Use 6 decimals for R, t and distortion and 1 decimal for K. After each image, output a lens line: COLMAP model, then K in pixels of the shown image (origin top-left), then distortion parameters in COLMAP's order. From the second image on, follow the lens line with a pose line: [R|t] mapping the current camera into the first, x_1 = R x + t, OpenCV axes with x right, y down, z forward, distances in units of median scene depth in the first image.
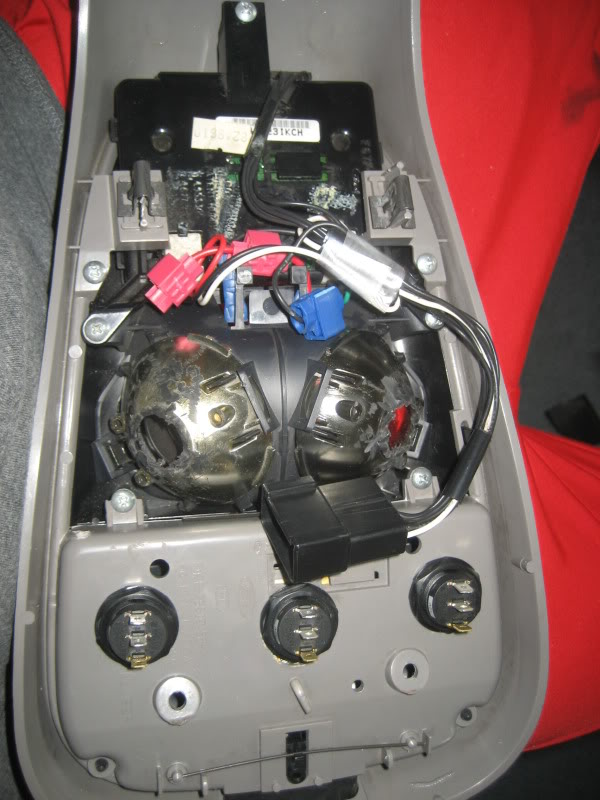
lens RADIAL K [[797.5, 0, 300.0], [0, 797.5, 400.0], [0, 0, 1]] dist [-0.102900, -0.004391]
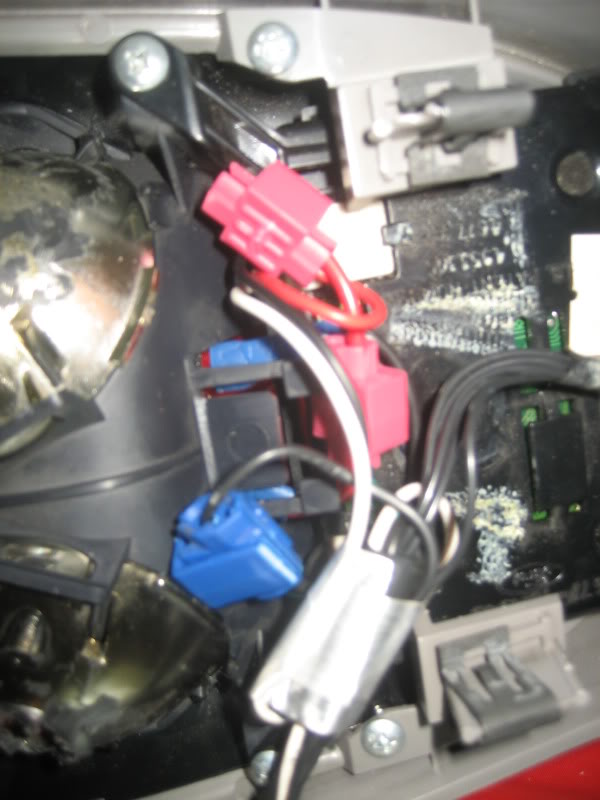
lens RADIAL K [[797.5, 0, 300.0], [0, 797.5, 400.0], [0, 0, 1]] dist [-0.102900, -0.004391]
pose [[0.101714, 0.994587, -0.021253, -0.045384], [-0.994624, 0.102088, 0.017338, -0.154494], [0.019414, 0.019376, 0.999624, 0.524747]]
